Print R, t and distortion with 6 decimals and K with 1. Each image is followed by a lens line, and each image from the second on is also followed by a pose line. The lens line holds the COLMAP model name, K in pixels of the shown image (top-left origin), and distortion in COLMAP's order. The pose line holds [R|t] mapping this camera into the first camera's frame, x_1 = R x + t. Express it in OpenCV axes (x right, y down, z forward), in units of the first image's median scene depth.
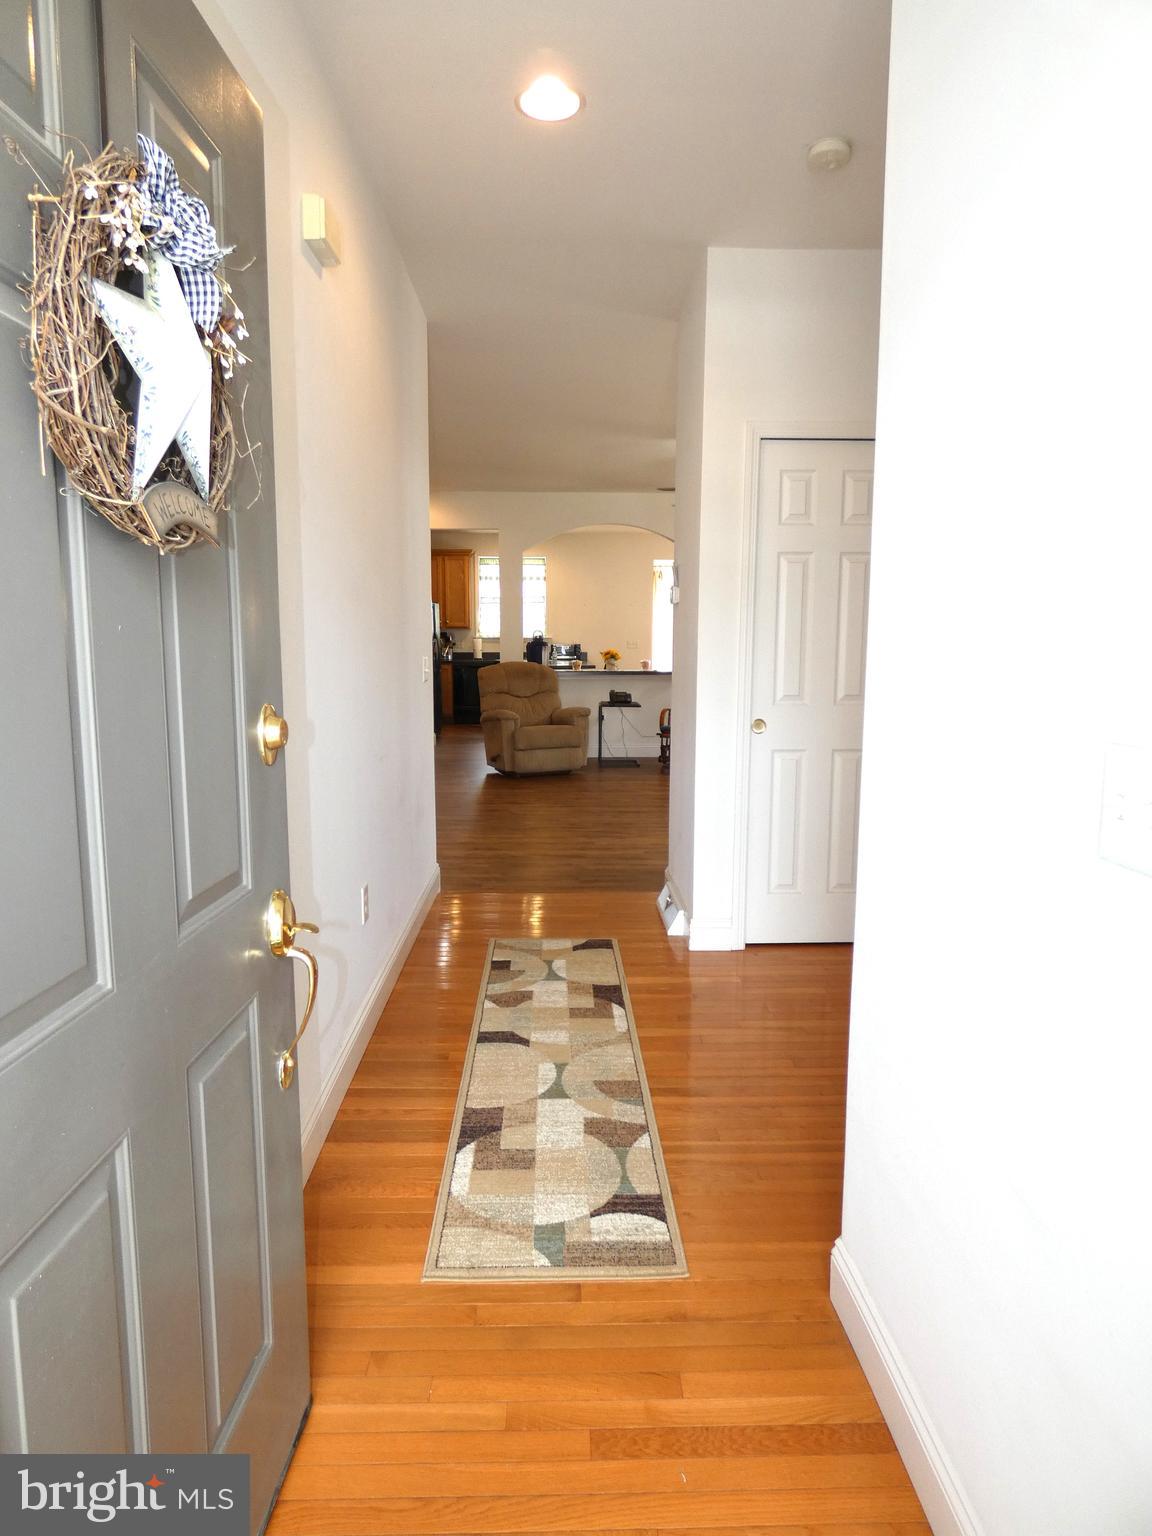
lens RADIAL K [[915.0, 0, 576.3], [0, 915.0, 763.0], [0, 0, 1]] dist [-0.004484, 0.002024]
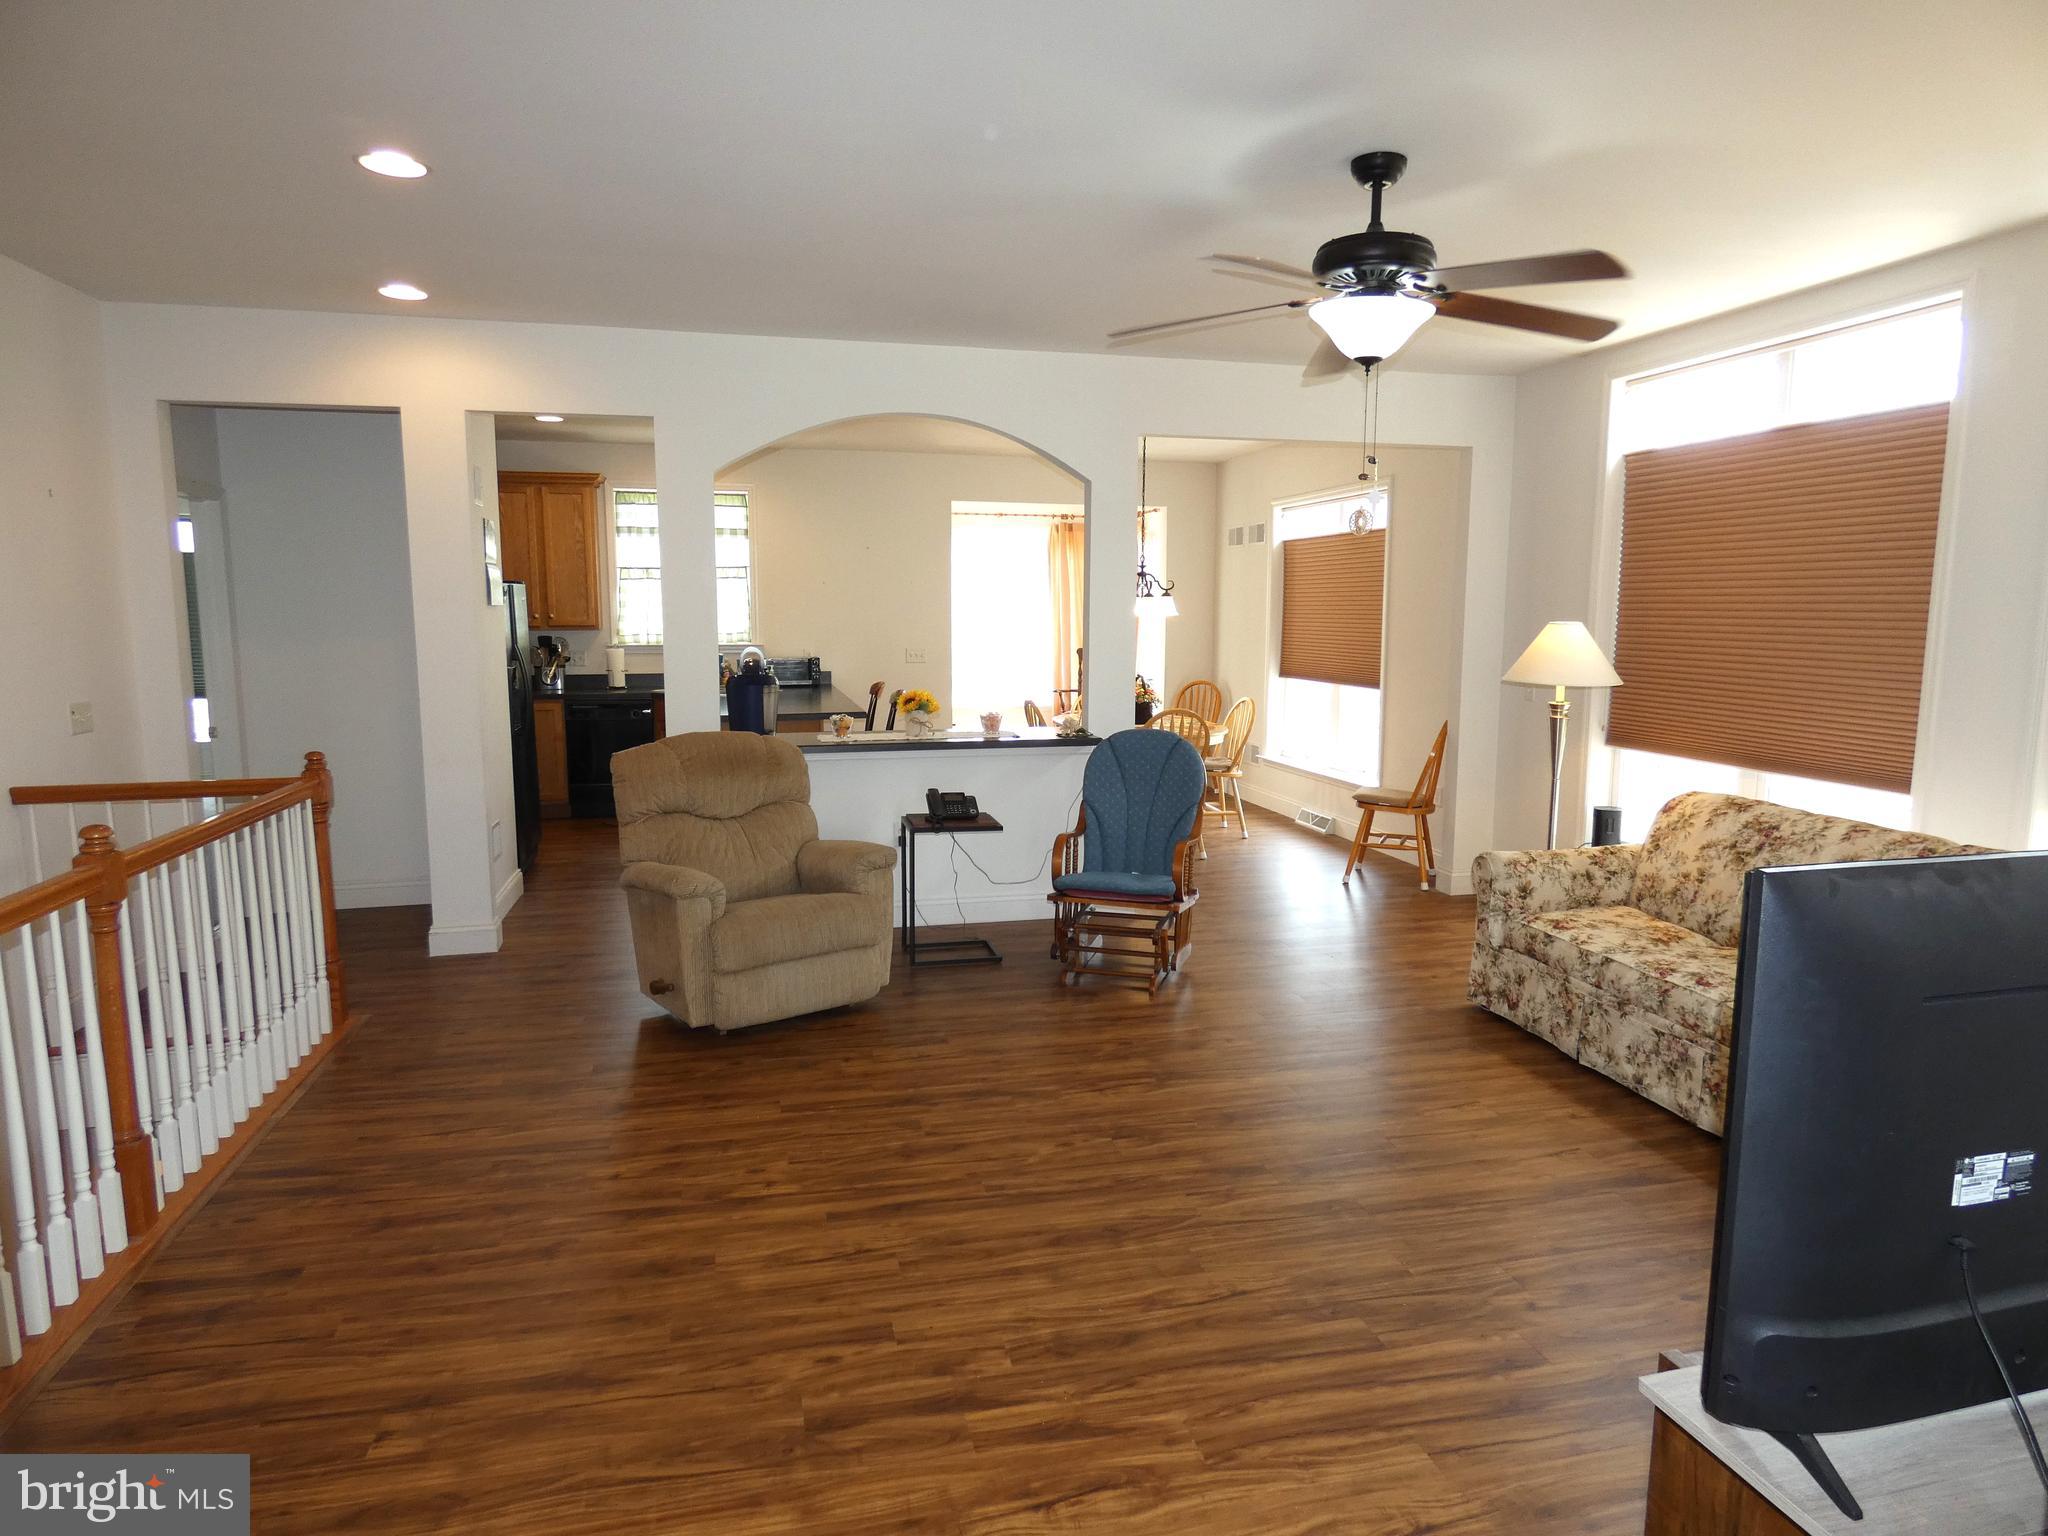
lens RADIAL K [[1220.0, 0, 1035.5], [0, 1220.0, 772.2], [0, 0, 1]] dist [-0.004484, 0.002024]
pose [[0.976630, -0.029363, 0.212910, -0.035374], [0.030254, 0.999542, -0.000927, -0.081036], [-0.212786, 0.007347, 0.977071, 0.391940]]
